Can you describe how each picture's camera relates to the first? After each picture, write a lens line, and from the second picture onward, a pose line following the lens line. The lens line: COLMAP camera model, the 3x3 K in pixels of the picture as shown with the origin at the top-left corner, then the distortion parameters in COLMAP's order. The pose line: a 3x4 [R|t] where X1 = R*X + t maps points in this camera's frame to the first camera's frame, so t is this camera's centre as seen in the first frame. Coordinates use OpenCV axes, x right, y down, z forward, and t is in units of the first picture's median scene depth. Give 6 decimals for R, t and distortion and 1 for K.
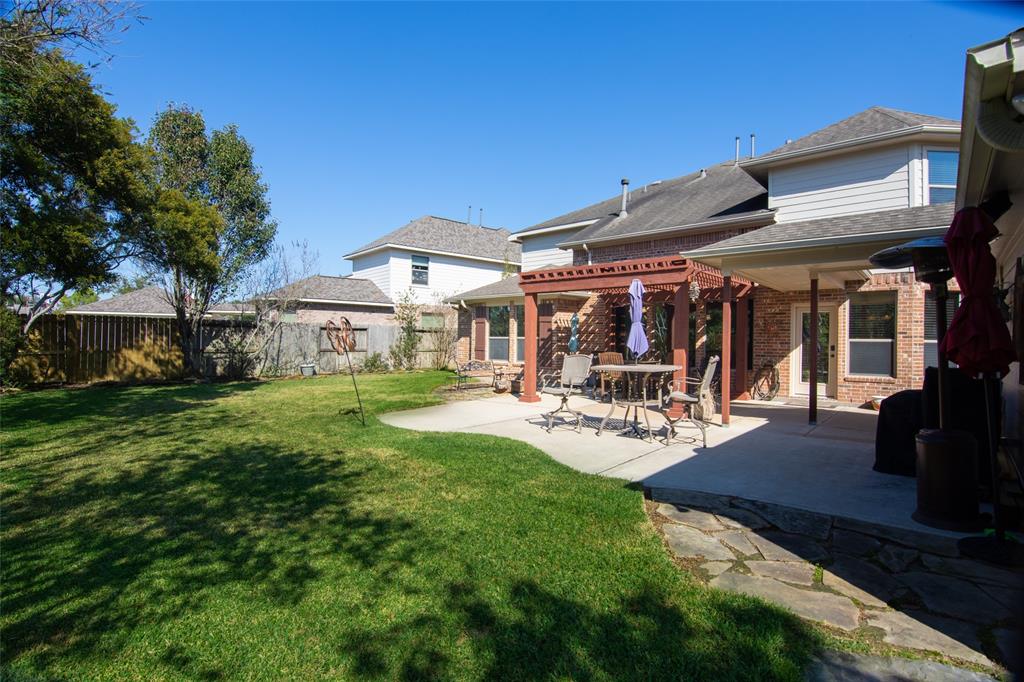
lens RADIAL K [[504.3, 0, 512.0], [0, 504.3, 341.0], [0, 0, 1]] dist [-0.001434, -0.000558]
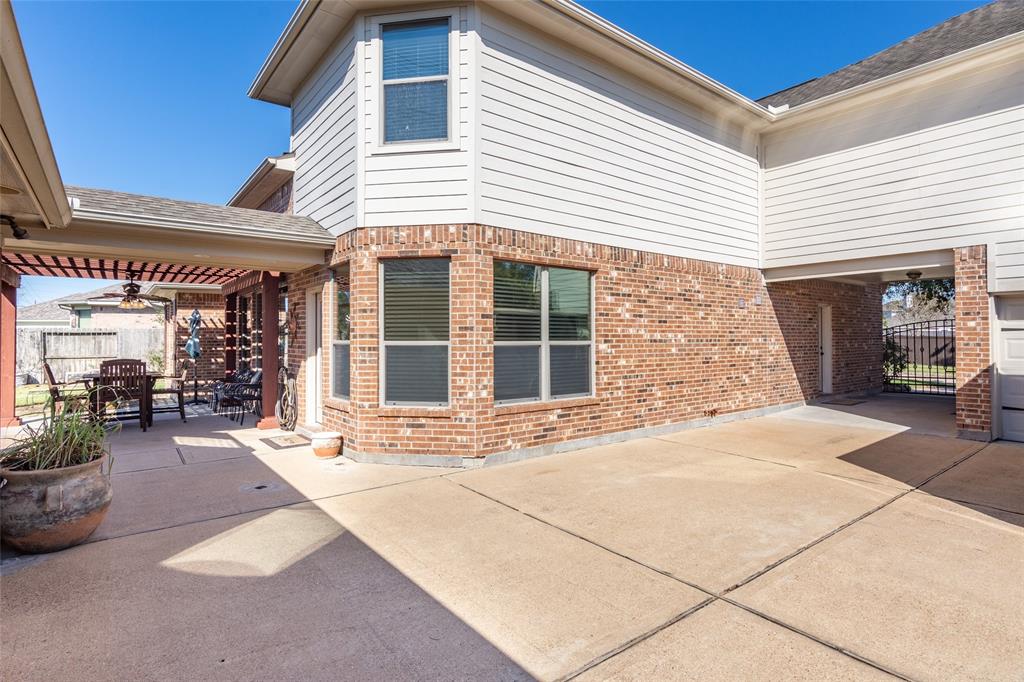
lens RADIAL K [[513.9, 0, 516.8], [0, 513.9, 333.5], [0, 0, 1]] dist [0.003194, 0.000788]
pose [[0.980745, -0.015652, -0.194664, 0.928286], [0.012996, 0.999804, -0.014914, 0.000126], [0.194860, 0.012097, 0.980757, 0.367768]]
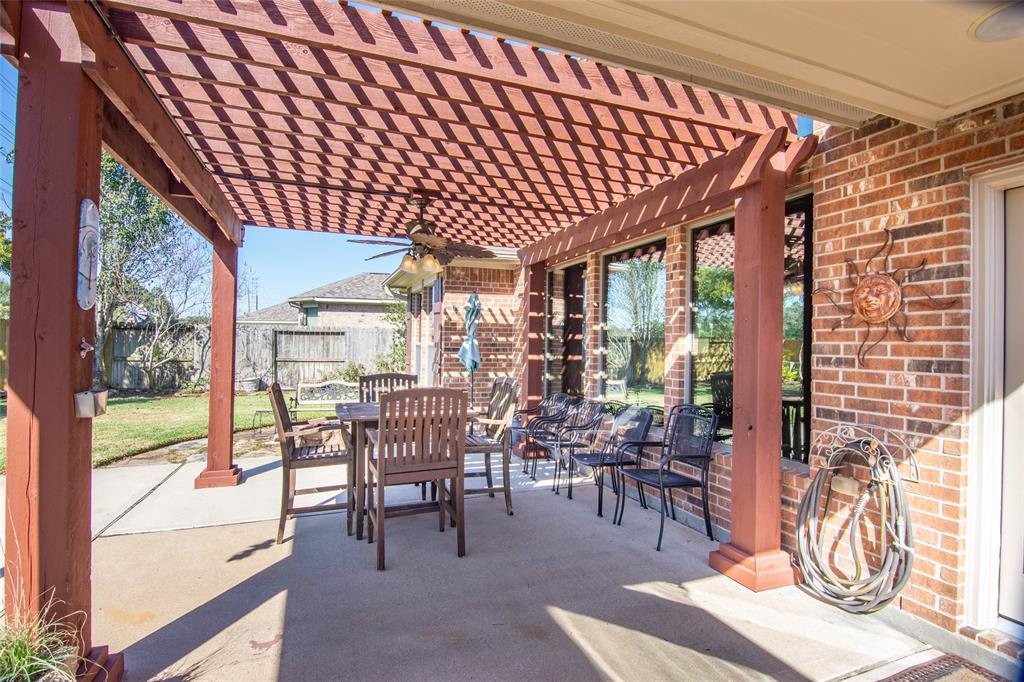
lens RADIAL K [[504.3, 0, 512.0], [0, 504.3, 341.0], [0, 0, 1]] dist [-0.001434, -0.000558]
pose [[0.876660, -0.001740, -0.481107, 0.471829], [-0.006263, 0.999867, -0.015029, -0.002360], [0.481070, 0.016188, 0.876533, 0.706328]]
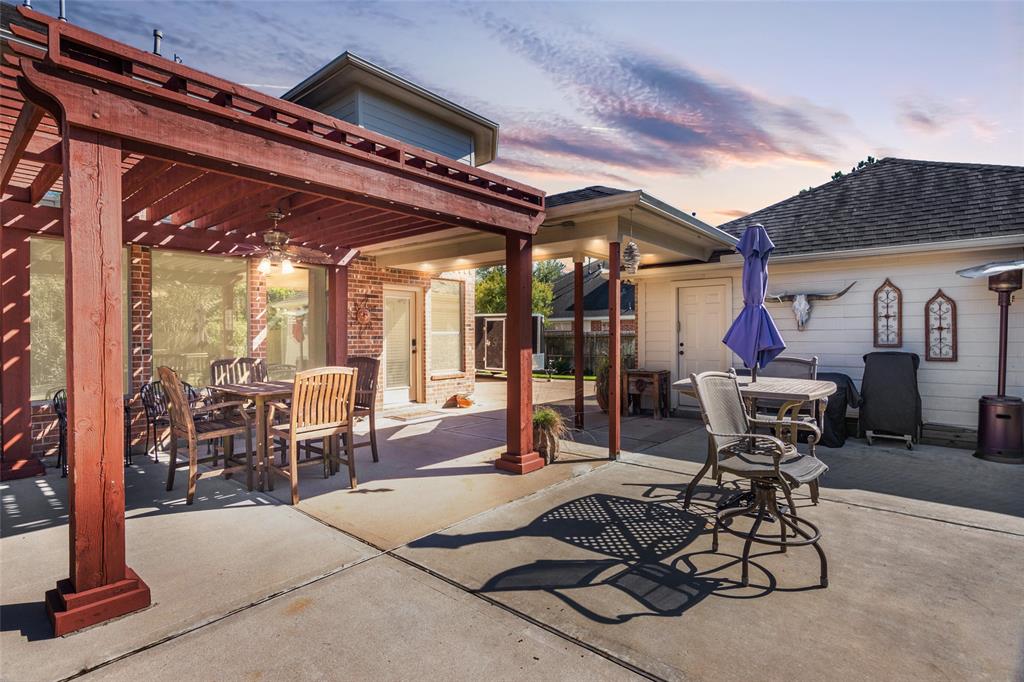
lens RADIAL K [[504.3, 0, 512.0], [0, 504.3, 341.0], [0, 0, 1]] dist [-0.001434, -0.000558]
pose [[-0.013432, -0.021801, 0.999672, -0.185332], [0.004928, 0.999749, 0.021869, -0.005755], [-0.999898, 0.005220, -0.013321, 0.790789]]
